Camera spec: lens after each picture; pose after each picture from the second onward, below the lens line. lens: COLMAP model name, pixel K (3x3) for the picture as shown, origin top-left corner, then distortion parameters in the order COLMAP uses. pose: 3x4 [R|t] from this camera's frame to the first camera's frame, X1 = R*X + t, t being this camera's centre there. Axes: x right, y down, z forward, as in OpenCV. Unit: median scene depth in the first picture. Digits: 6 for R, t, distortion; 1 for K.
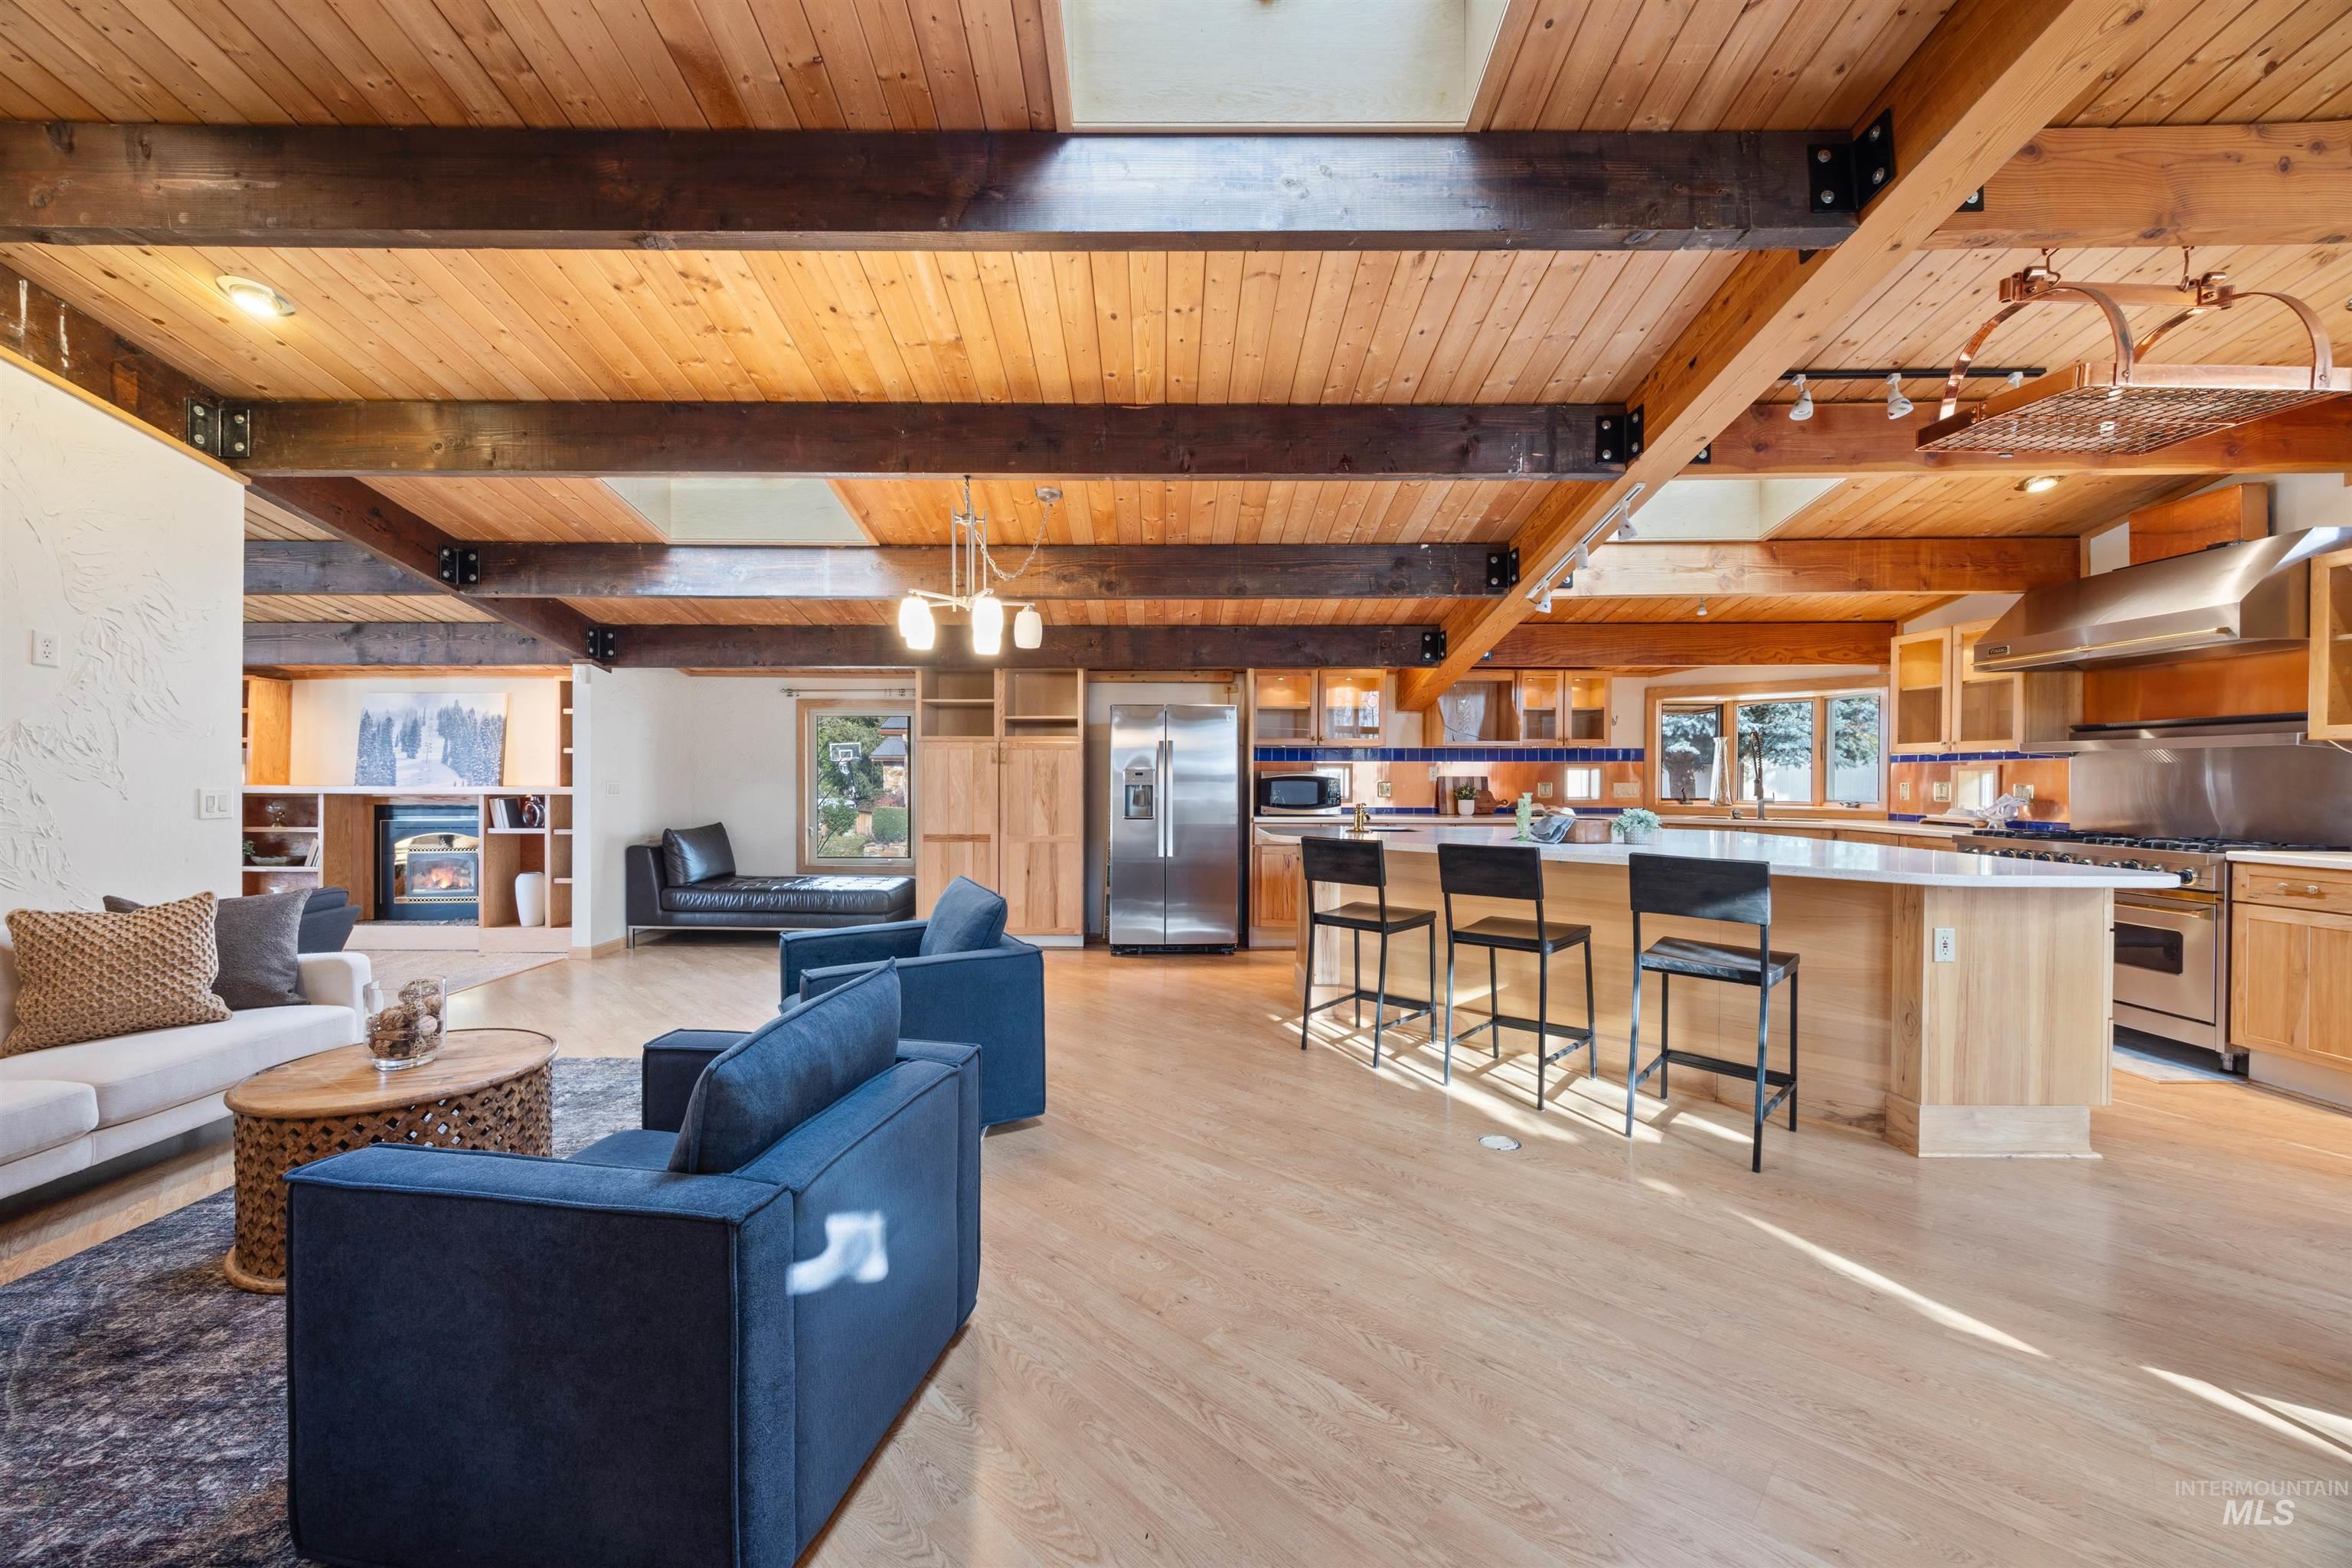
lens RADIAL K [[867.0, 0, 1185.1], [0, 867.0, 783.3], [0, 0, 1]] dist [-0.000354, -0.000142]
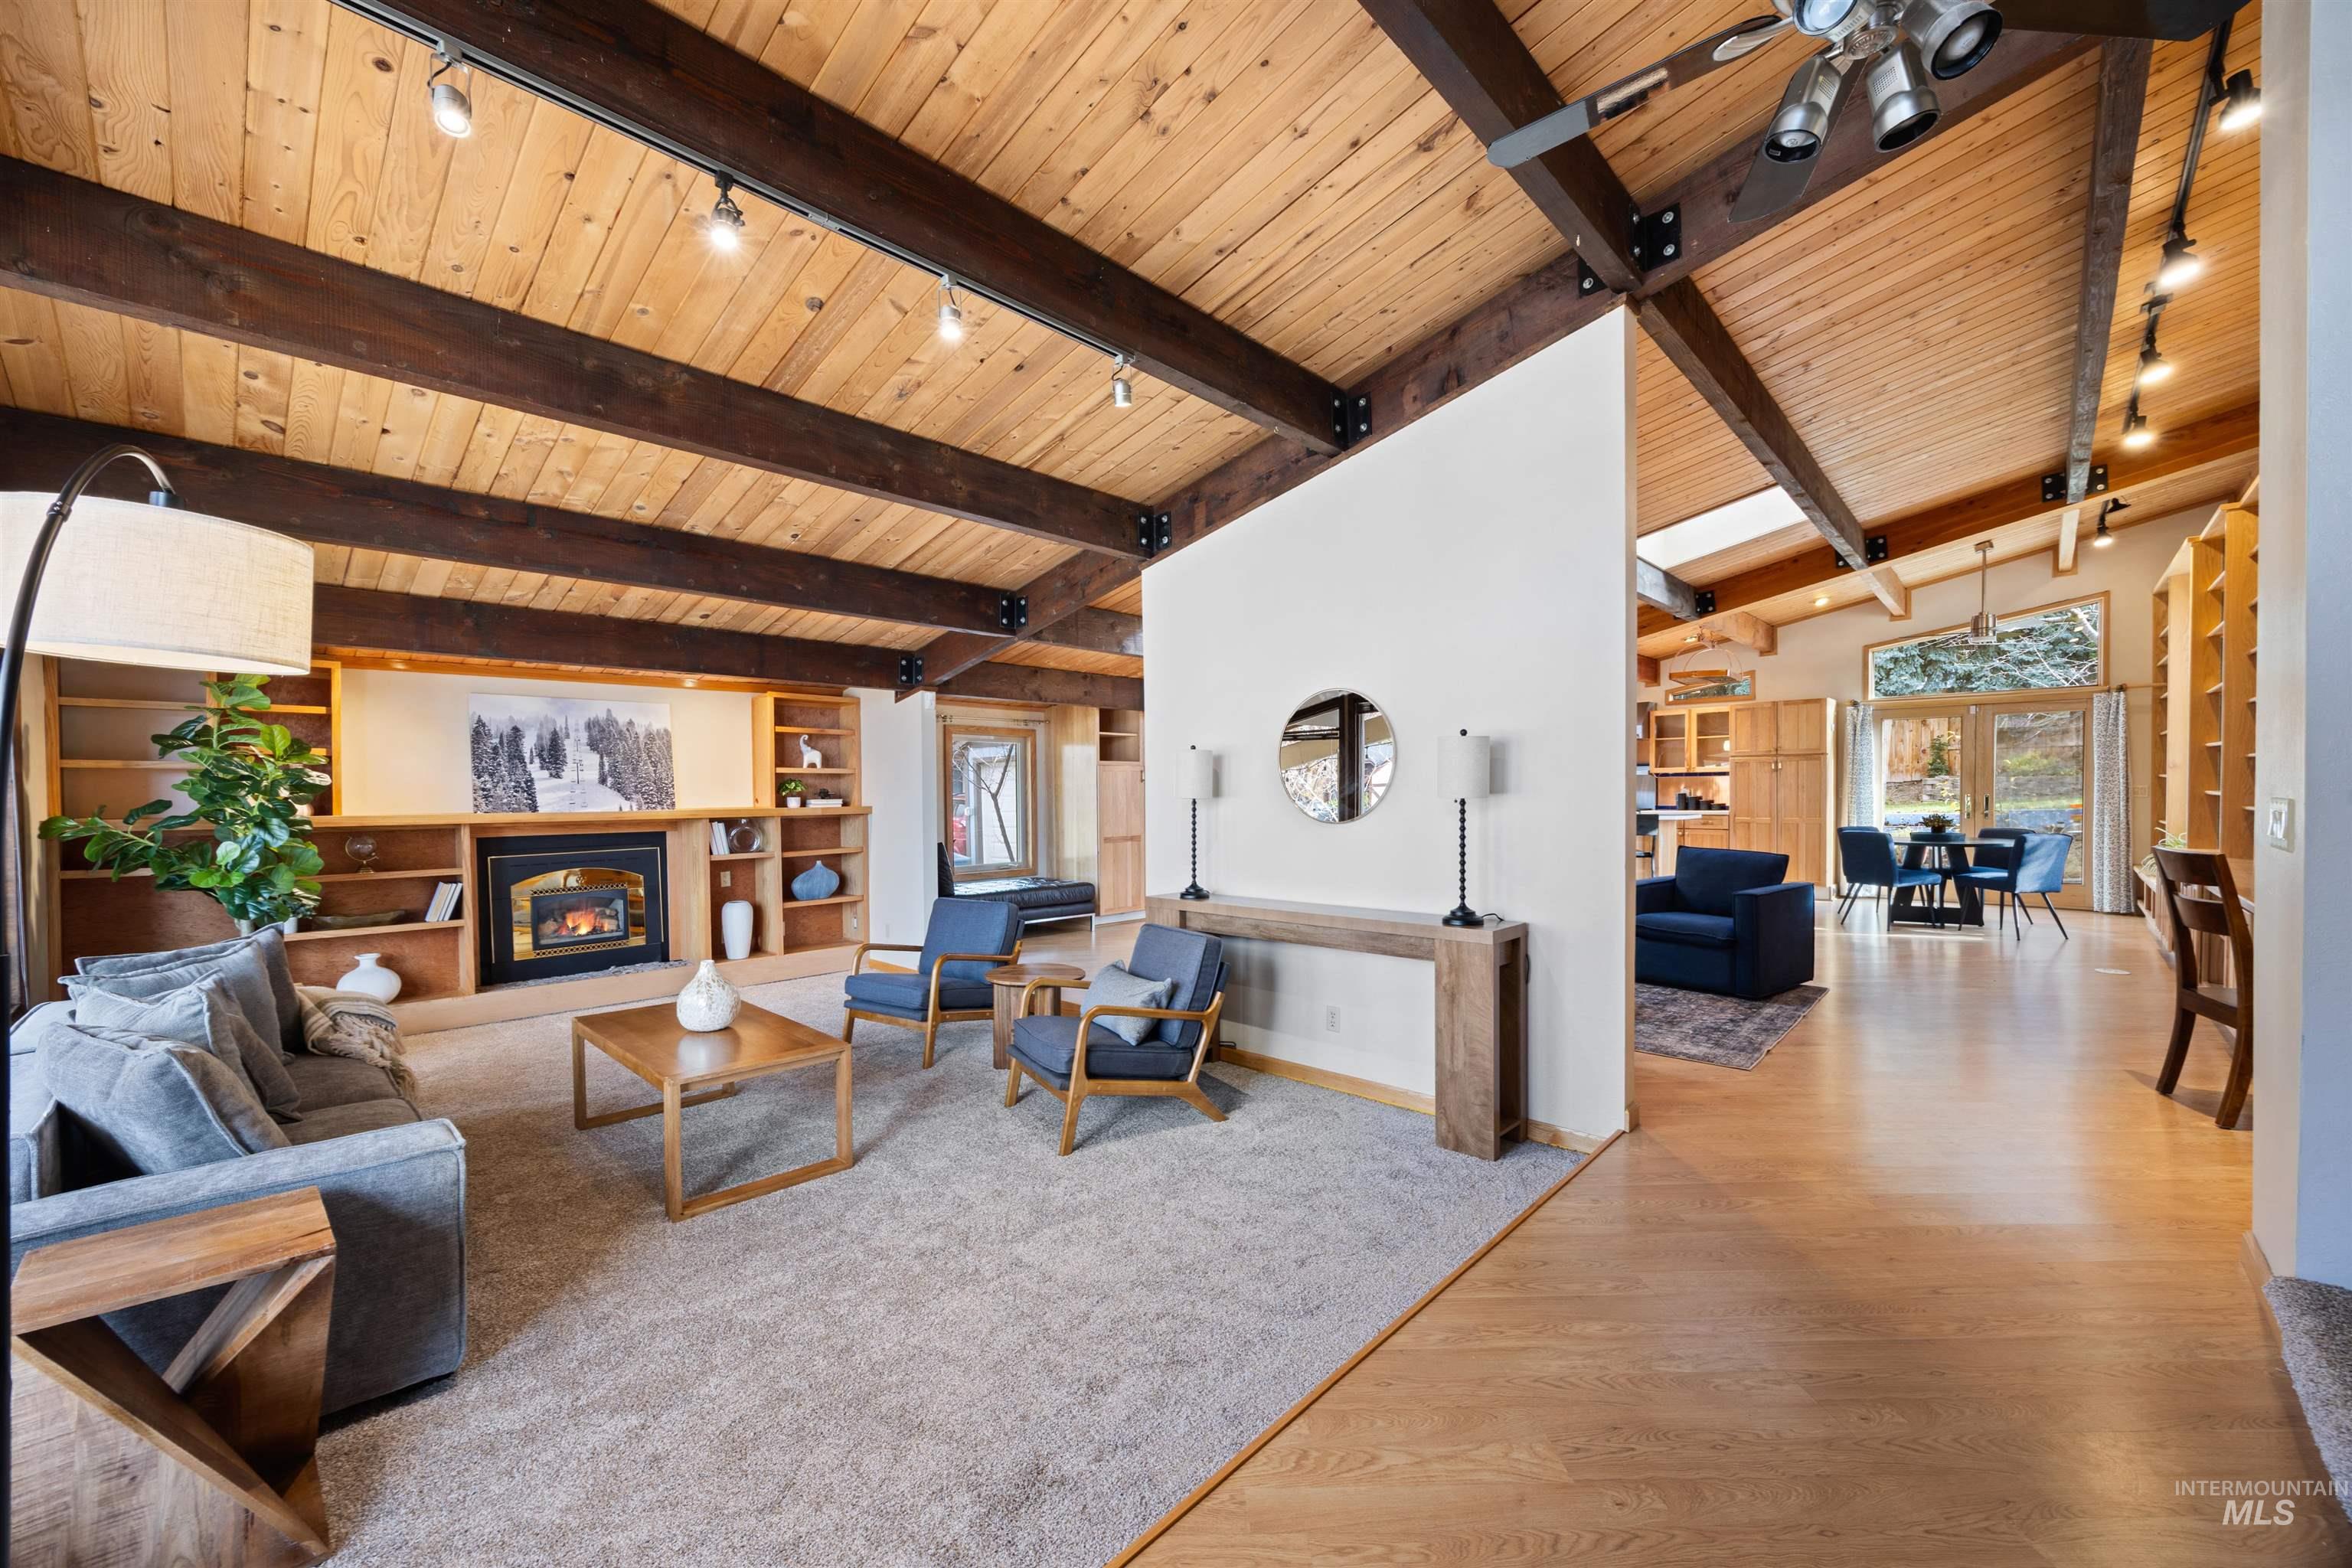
lens RADIAL K [[929.2, 0, 1180.4], [0, 929.2, 809.8], [0, 0, 1]] dist [0.000129, -0.000010]
pose [[0.695972, -0.025505, 0.717616, -1.177799], [0.015565, 0.999670, 0.020434, -0.007994], [-0.717901, -0.003051, 0.696139, -0.037329]]
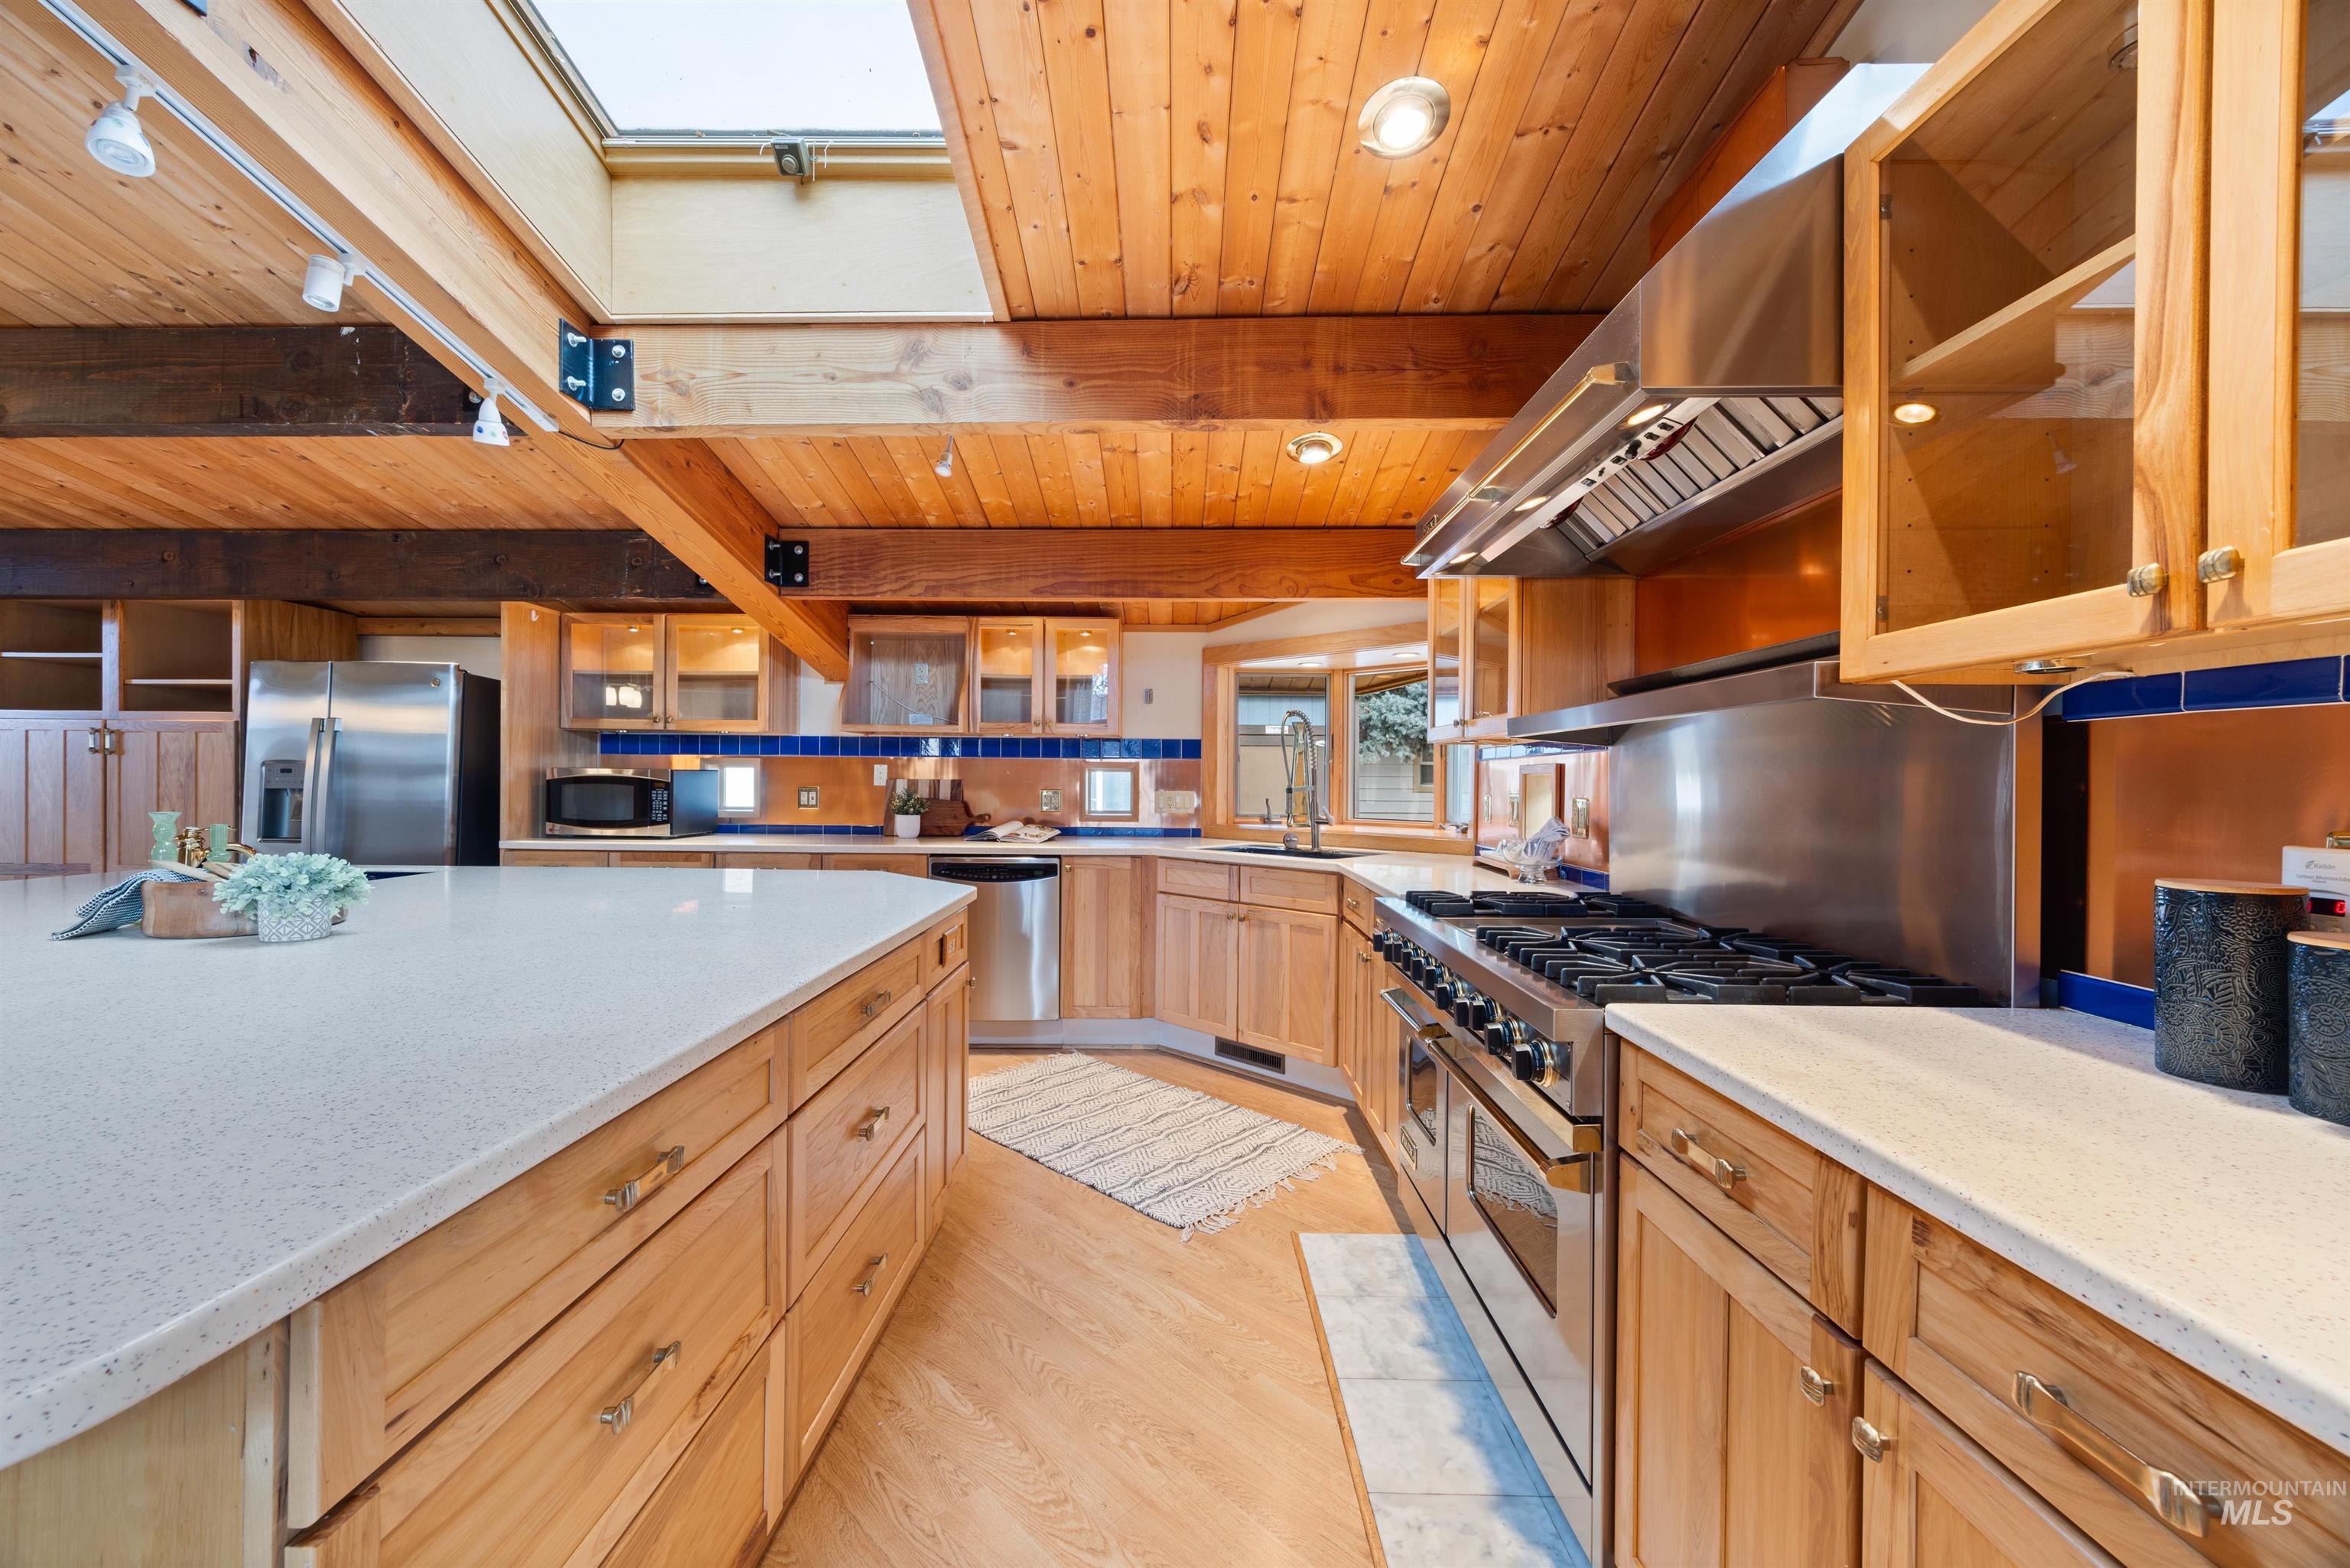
lens RADIAL K [[892.9, 0, 1152.8], [0, 892.9, 779.1], [0, 0, 1]] dist [-0.000430, -0.000134]
pose [[0.999853, 0.006926, -0.015684, 0.564982], [-0.007061, 0.999938, -0.008561, -0.003743], [0.015624, 0.008670, 0.999840, 0.352647]]
